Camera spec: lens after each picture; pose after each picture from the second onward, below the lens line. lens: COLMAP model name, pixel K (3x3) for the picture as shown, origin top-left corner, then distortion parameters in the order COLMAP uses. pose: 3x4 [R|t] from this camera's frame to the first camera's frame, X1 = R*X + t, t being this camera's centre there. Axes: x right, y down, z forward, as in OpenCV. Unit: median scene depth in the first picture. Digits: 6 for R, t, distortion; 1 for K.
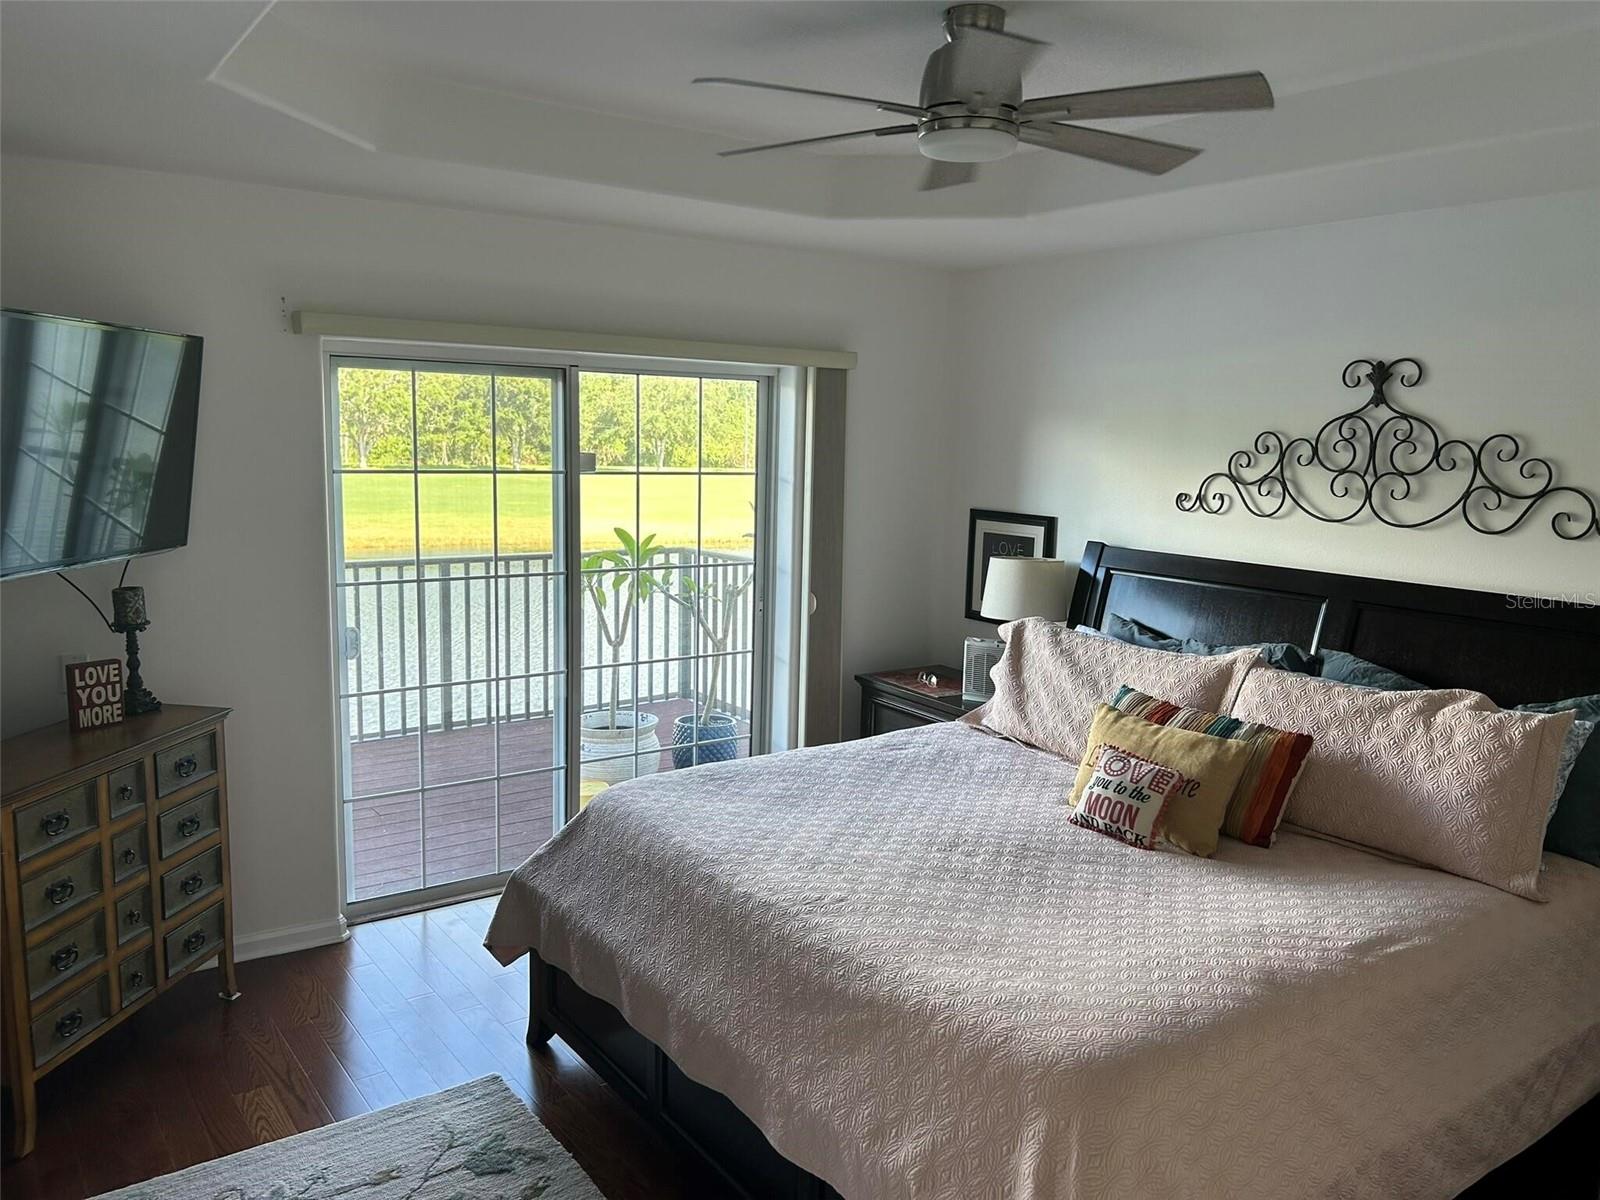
lens RADIAL K [[1201.5, 0, 796.0], [0, 1201.5, 589.9], [0, 0, 1]] dist [0.052218, -0.062811]
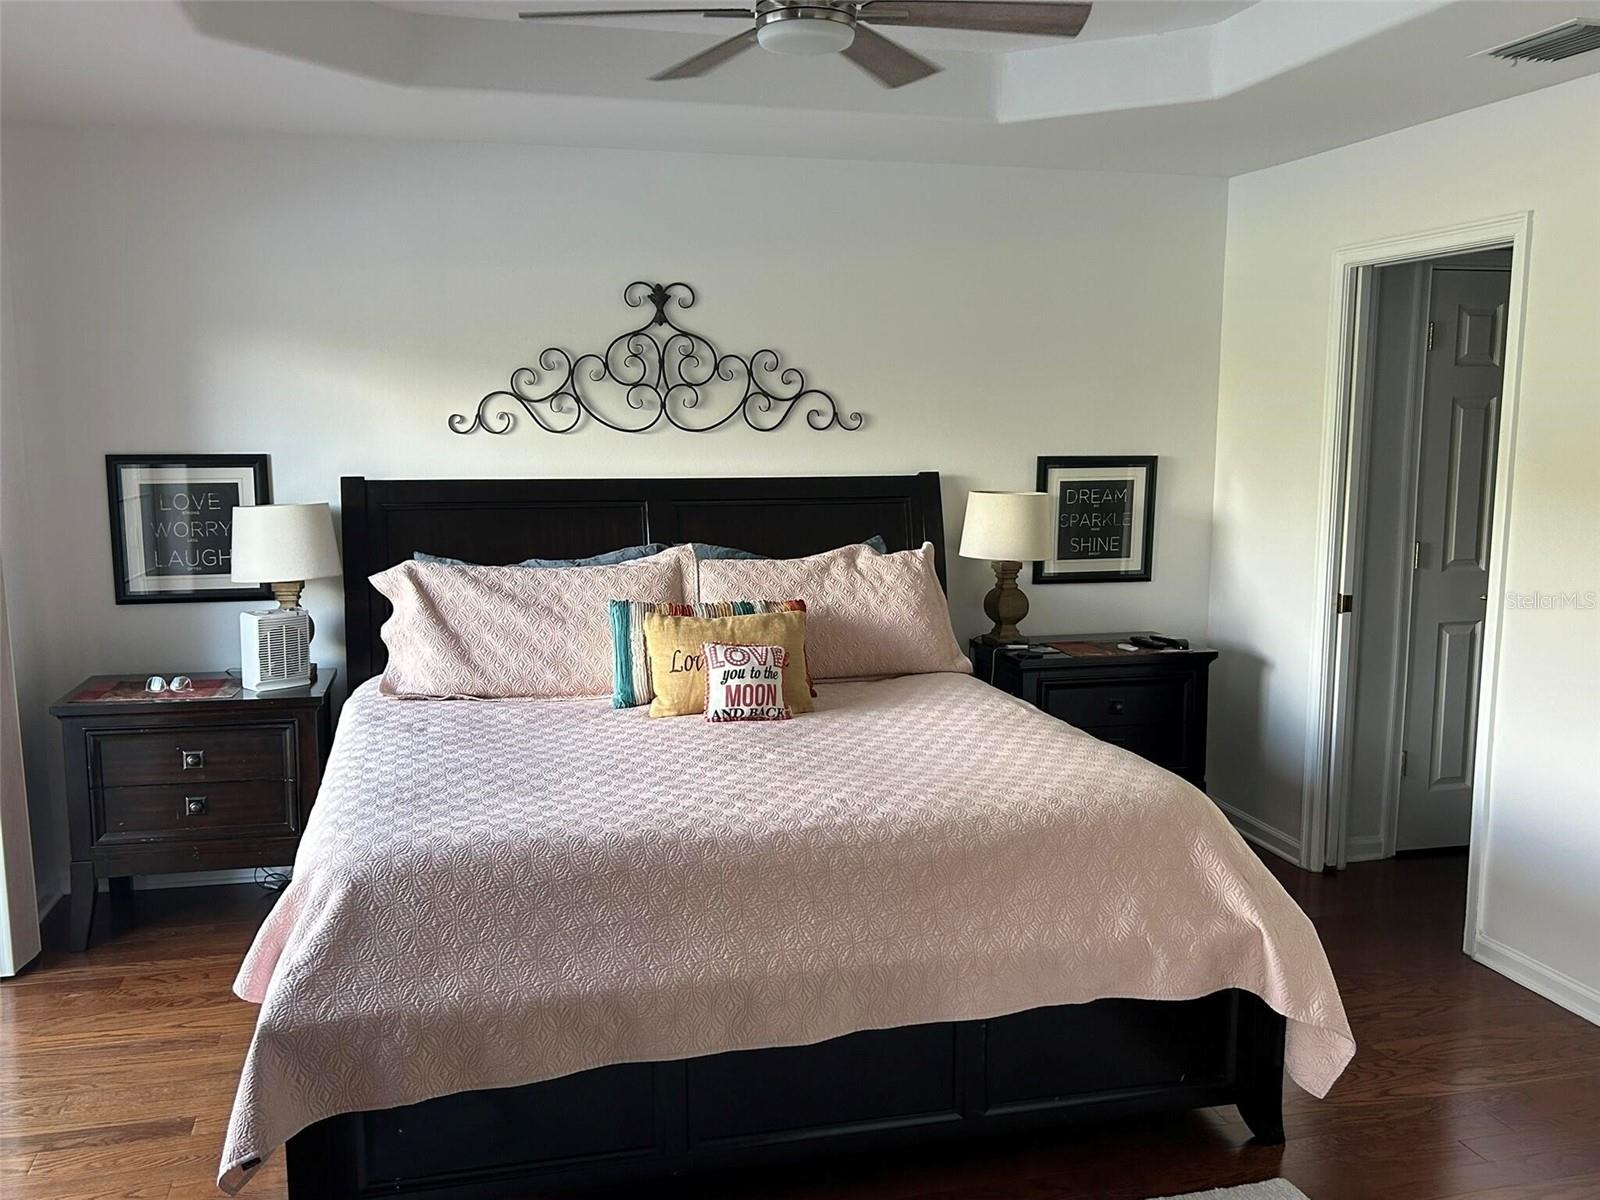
lens RADIAL K [[1382.5, 0, 769.4], [0, 1382.5, 618.1], [0, 0, 1]] dist [0.079359, -0.019997]
pose [[0.368930, -0.155063, 0.916431, -0.710950], [0.136149, 0.984366, 0.111748, -0.014553], [-0.919432, 0.083544, 0.384273, 0.443303]]
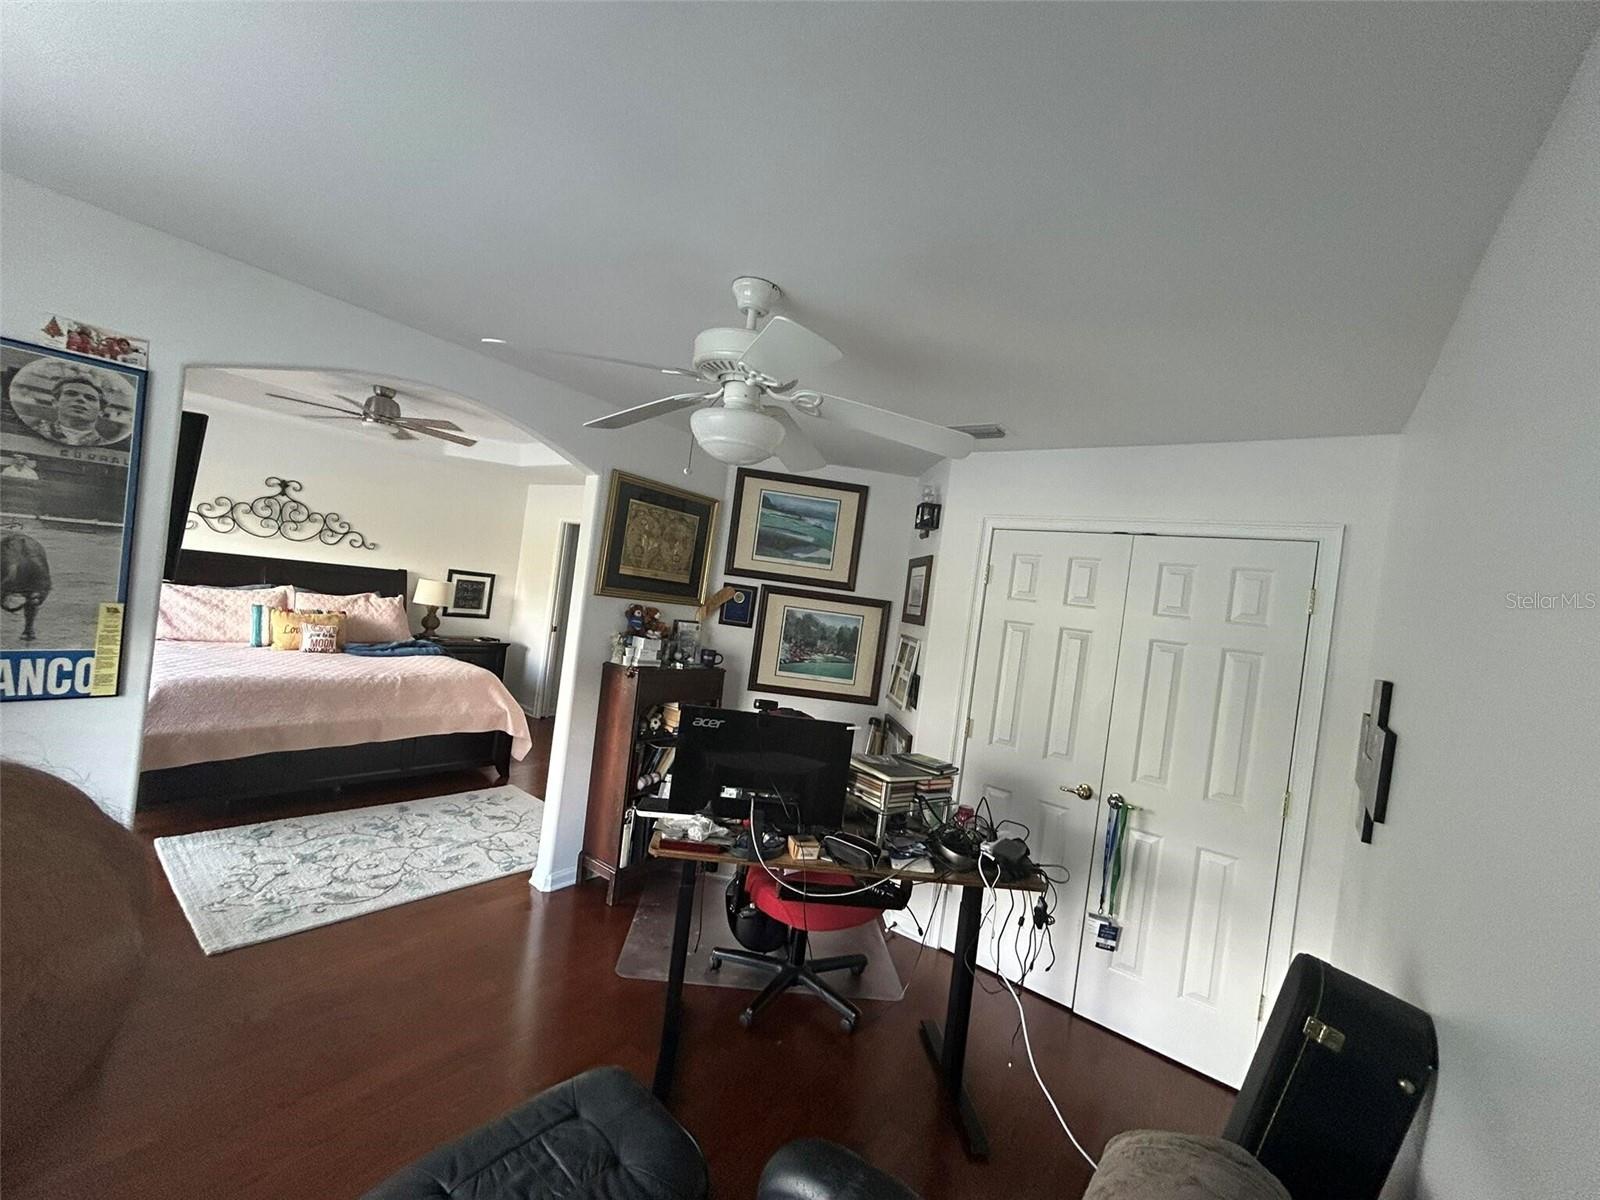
lens RADIAL K [[640.2, 0, 790.7], [0, 640.2, 592.2], [0, 0, 1]] dist [0.004068, -0.000117]
pose [[-0.296270, -0.054811, 0.953530, -1.264320], [-0.001886, 0.998384, 0.056804, -0.019579], [-0.955102, 0.015031, -0.295895, 0.344039]]
